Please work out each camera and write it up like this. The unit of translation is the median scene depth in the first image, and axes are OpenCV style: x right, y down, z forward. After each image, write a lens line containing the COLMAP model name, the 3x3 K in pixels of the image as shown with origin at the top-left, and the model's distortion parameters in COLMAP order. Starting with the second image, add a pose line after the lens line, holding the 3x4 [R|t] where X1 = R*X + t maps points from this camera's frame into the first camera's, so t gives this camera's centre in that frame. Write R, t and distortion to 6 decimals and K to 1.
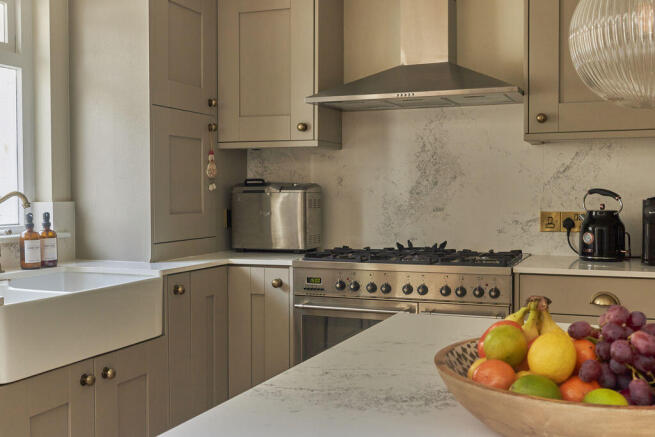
lens RADIAL K [[733.8, 0, 327.5], [0, 733.8, 218.5], [0, 0, 1]] dist [-0.005475, -0.005423]
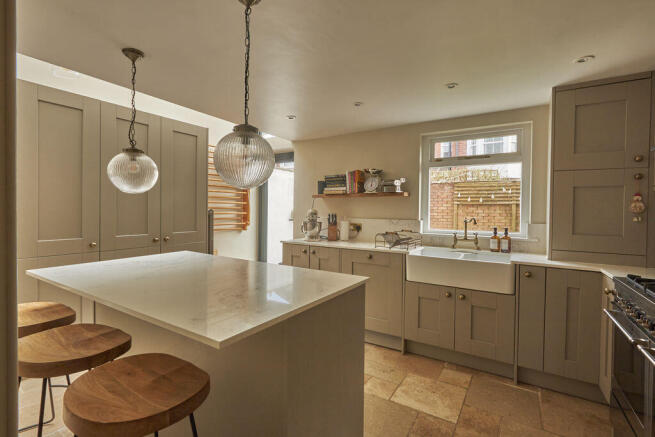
lens RADIAL K [[305.5, 0, 326.7], [0, 305.5, 221.6], [0, 0, 1]] dist [-0.003407, -0.000675]
pose [[-0.164236, 0.036753, -0.985736, 0.513872], [-0.051810, 0.997605, 0.045828, -0.034330], [0.985059, 0.058597, -0.161939, 0.515503]]
